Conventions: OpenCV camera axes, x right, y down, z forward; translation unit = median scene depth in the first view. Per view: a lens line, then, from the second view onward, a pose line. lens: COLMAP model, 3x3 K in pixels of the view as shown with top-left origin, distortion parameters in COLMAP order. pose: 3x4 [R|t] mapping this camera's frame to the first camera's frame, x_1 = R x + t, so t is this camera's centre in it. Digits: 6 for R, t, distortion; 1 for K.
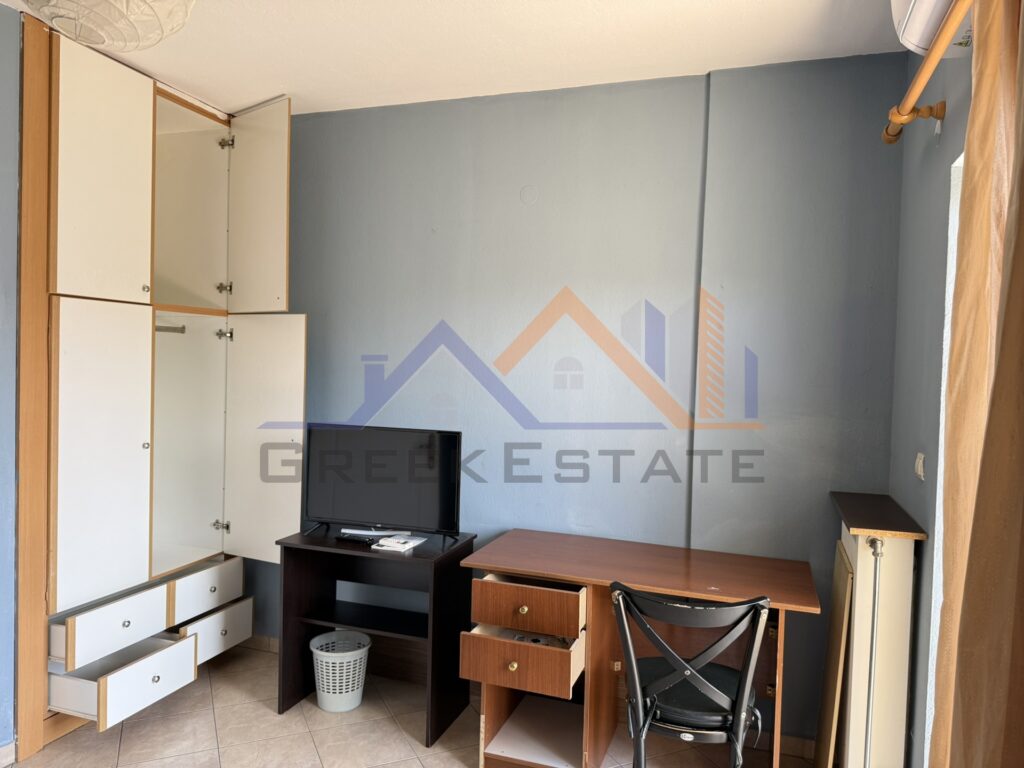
lens RADIAL K [[734.9, 0, 511.5], [0, 734.9, 386.9], [0, 0, 1]] dist [-0.000650, -0.000572]
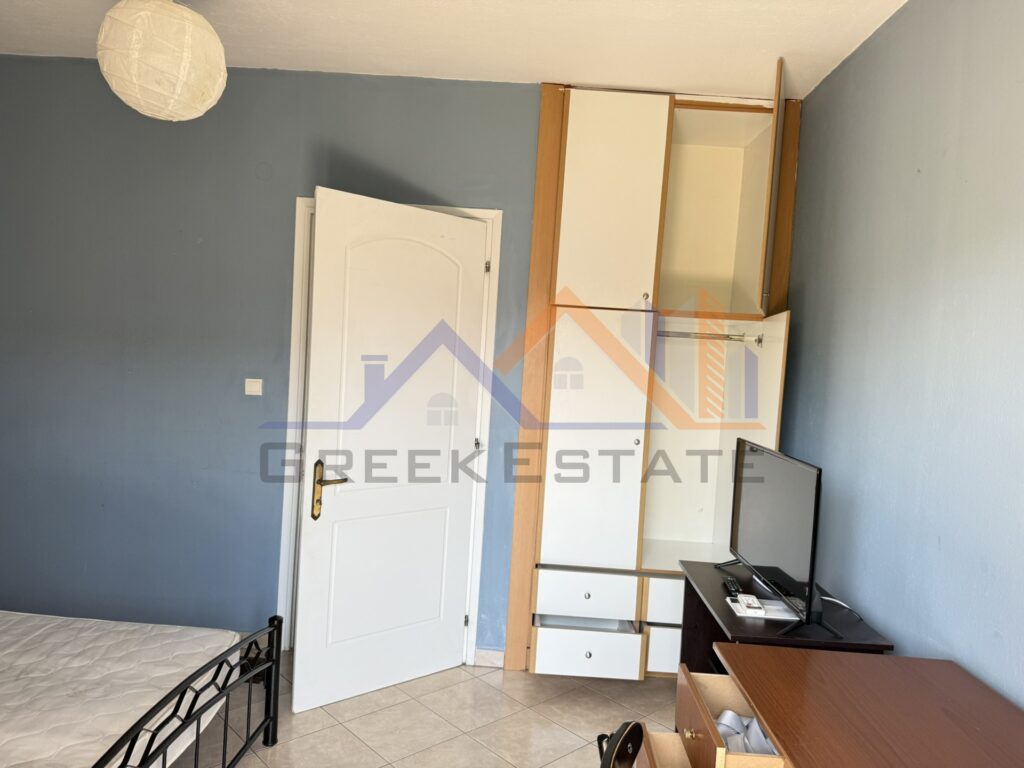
lens RADIAL K [[733.0, 0, 528.8], [0, 733.0, 379.8], [0, 0, 1]] dist [0.180378, -0.357868]
pose [[0.321770, 0.052887, -0.945340, 0.476224], [-0.088883, 0.995717, 0.025451, -0.024678], [0.942637, 0.075835, 0.325092, 0.499107]]
